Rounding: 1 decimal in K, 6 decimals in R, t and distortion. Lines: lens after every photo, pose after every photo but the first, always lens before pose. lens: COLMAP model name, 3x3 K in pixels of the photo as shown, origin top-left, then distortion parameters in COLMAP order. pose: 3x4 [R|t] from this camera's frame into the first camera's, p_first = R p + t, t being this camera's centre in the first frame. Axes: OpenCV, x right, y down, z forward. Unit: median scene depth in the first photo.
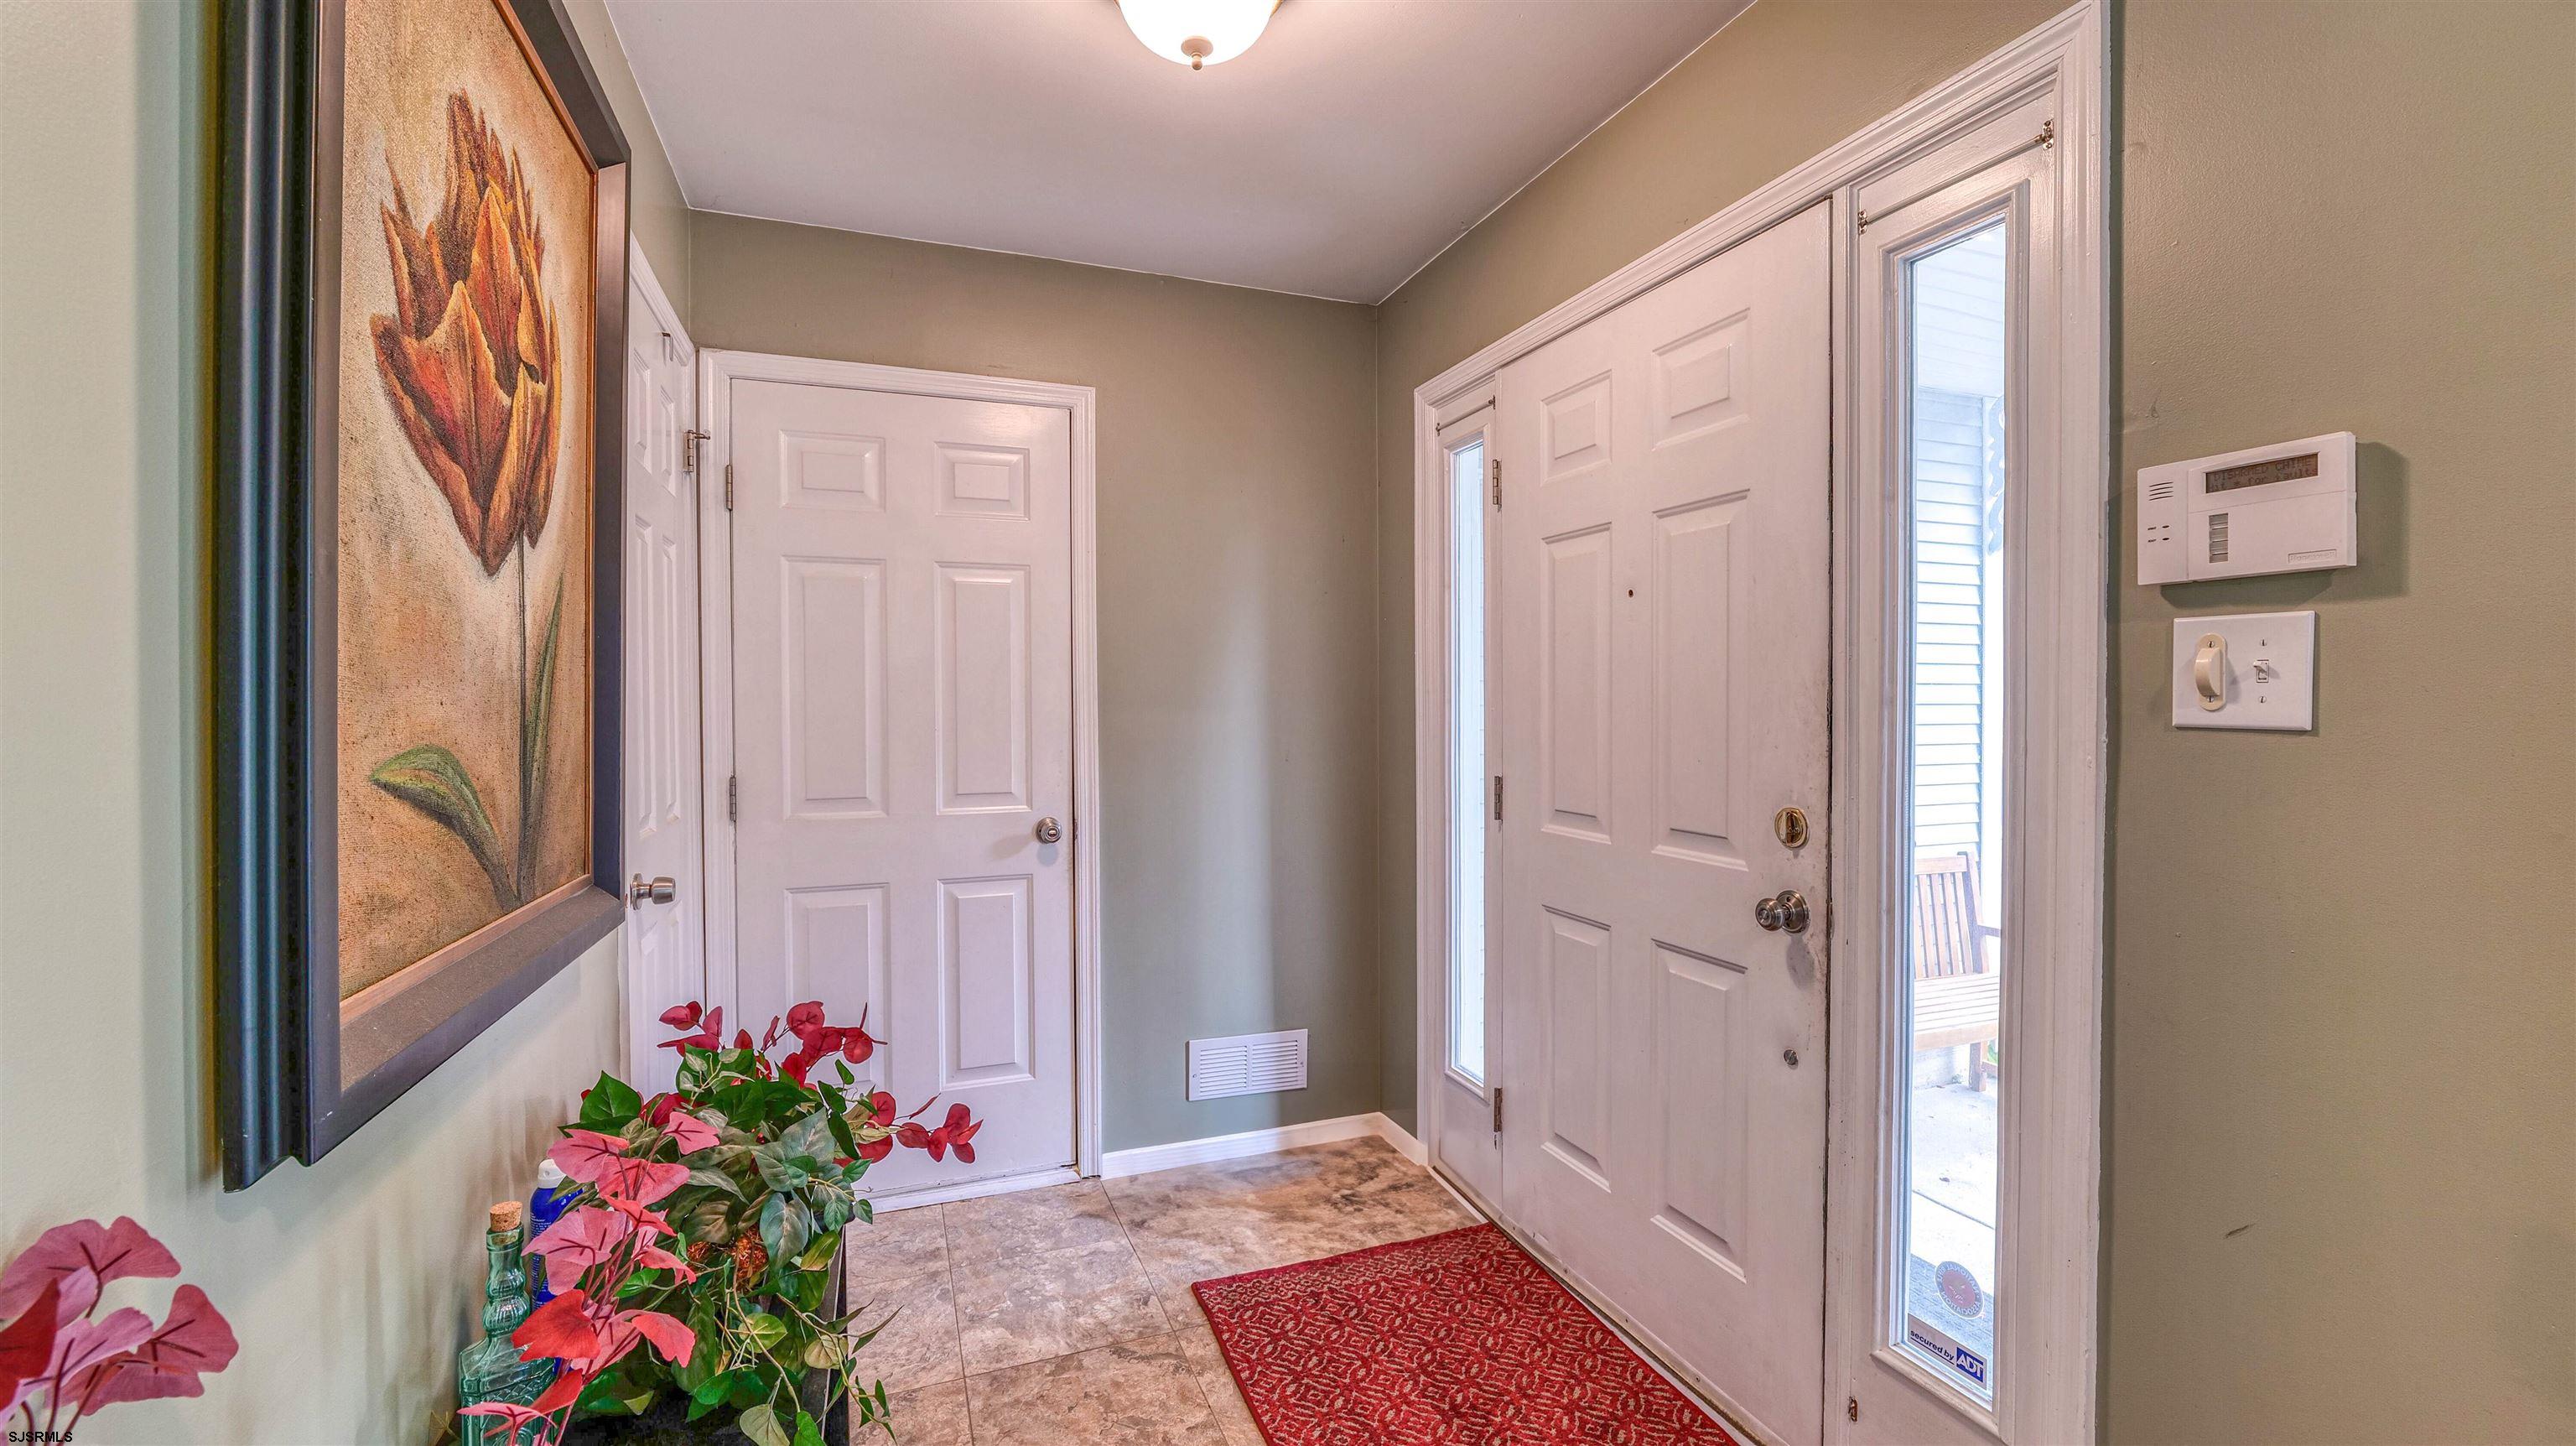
lens RADIAL K [[1043.5, 0, 1284.0], [0, 1043.5, 721.7], [0, 0, 1]] dist [-0.015855, 0.002210]
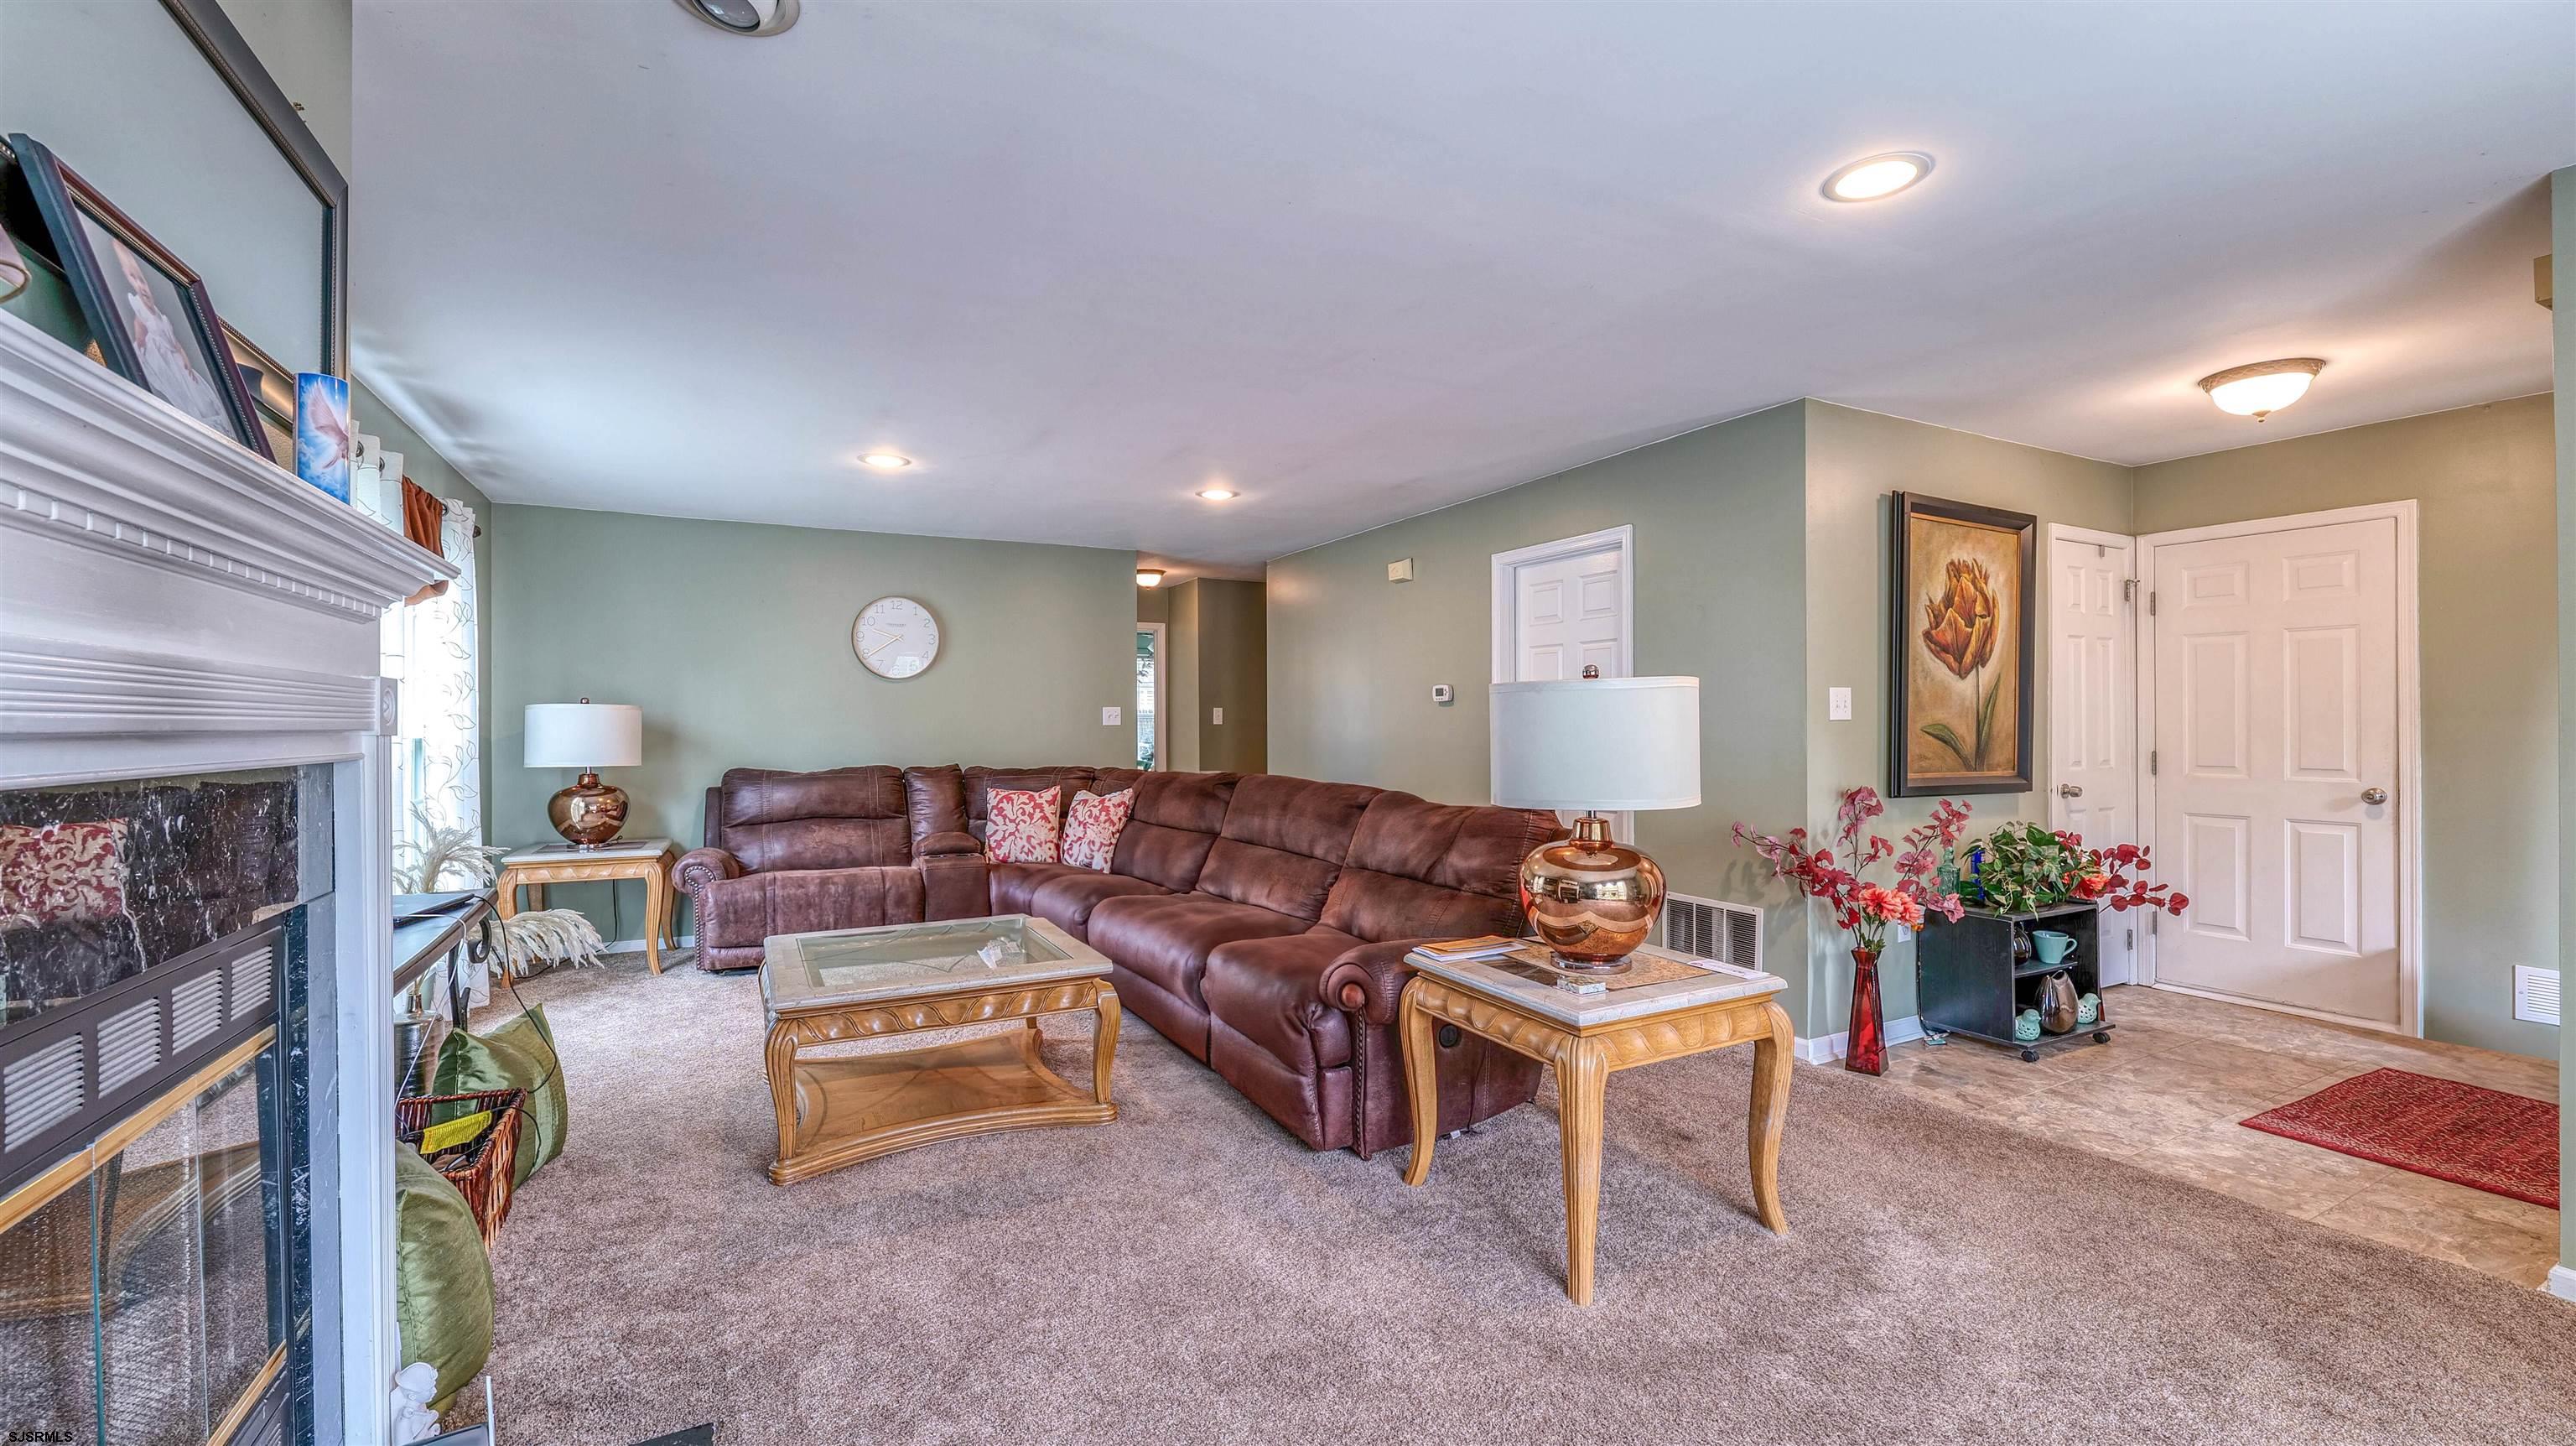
lens RADIAL K [[1043.5, 0, 1287.2], [0, 1043.5, 713.3], [0, 0, 1]] dist [-0.015855, 0.002210]
pose [[0.113478, -0.006280, -0.993521, 2.345103], [-0.015273, 0.999851, -0.008064, 0.042781], [0.993423, 0.016090, 0.113365, -1.618698]]
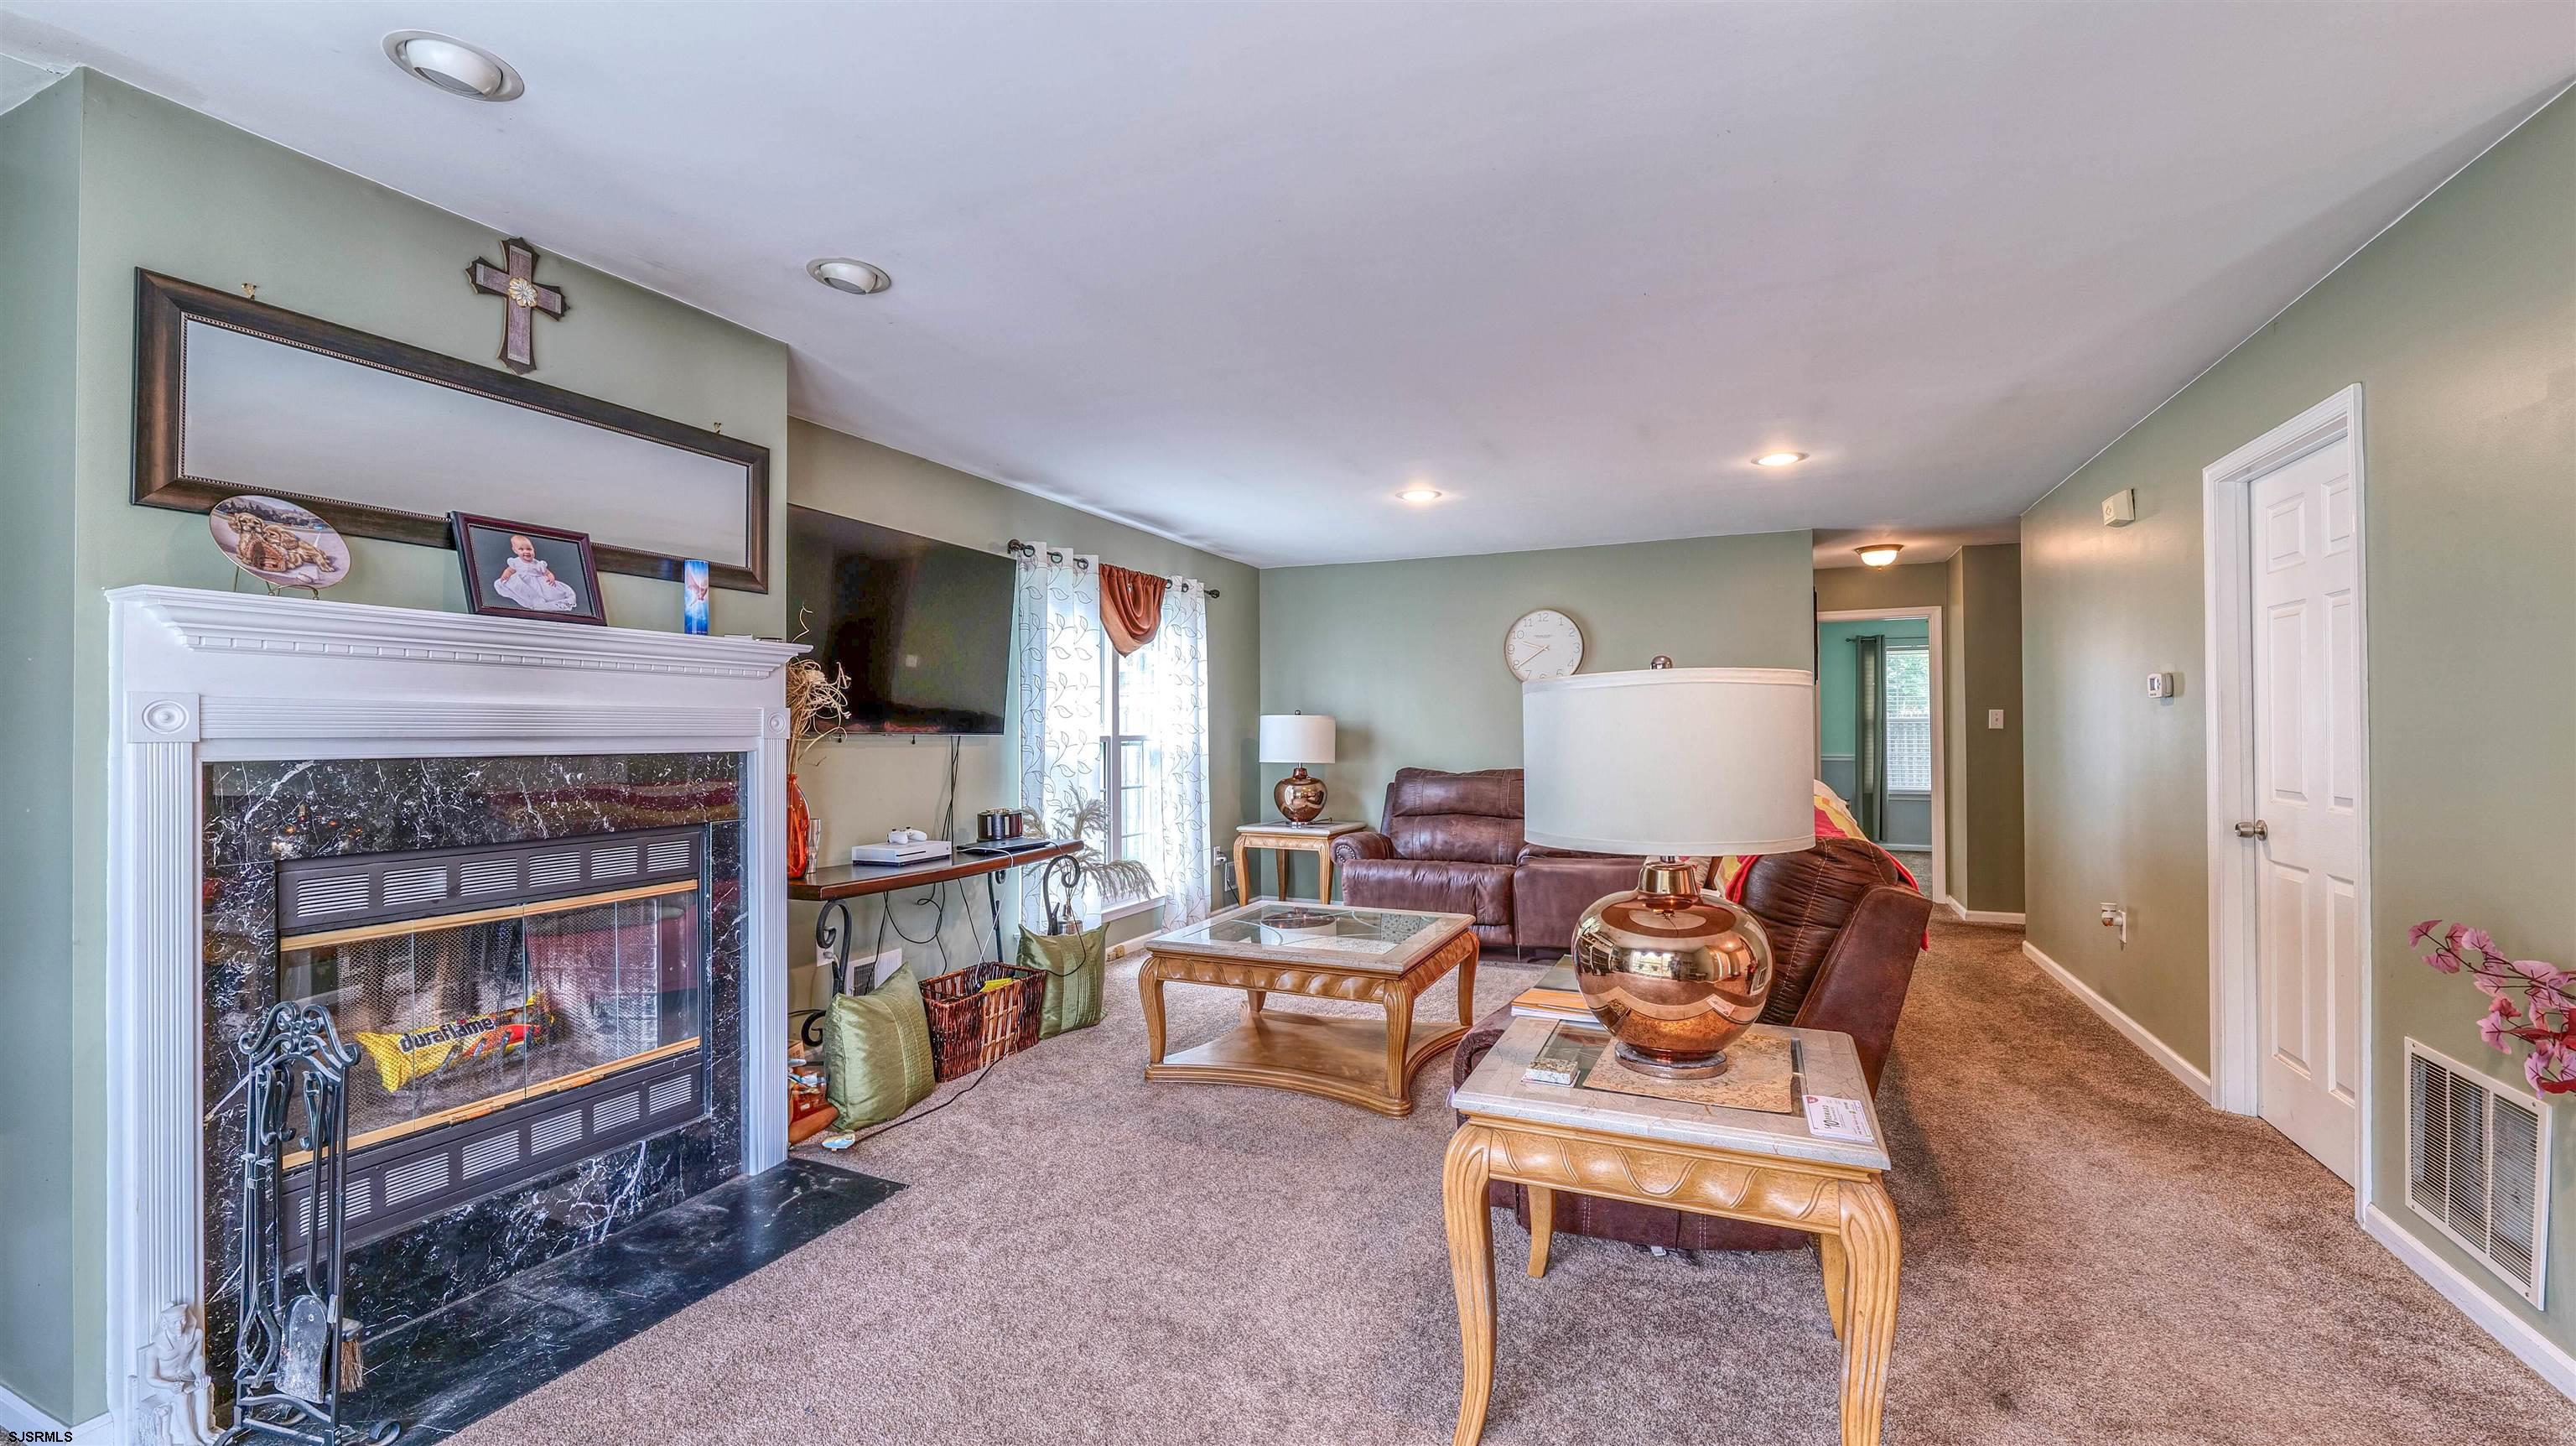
lens RADIAL K [[1043.5, 0, 1277.6], [0, 1043.5, 720.1], [0, 0, 1]] dist [-0.015855, 0.002210]
pose [[-0.708305, -0.001585, -0.705905, 1.839948], [-0.007959, 0.999952, 0.005741, 0.011235], [0.705862, 0.009685, -0.708283, -0.118947]]
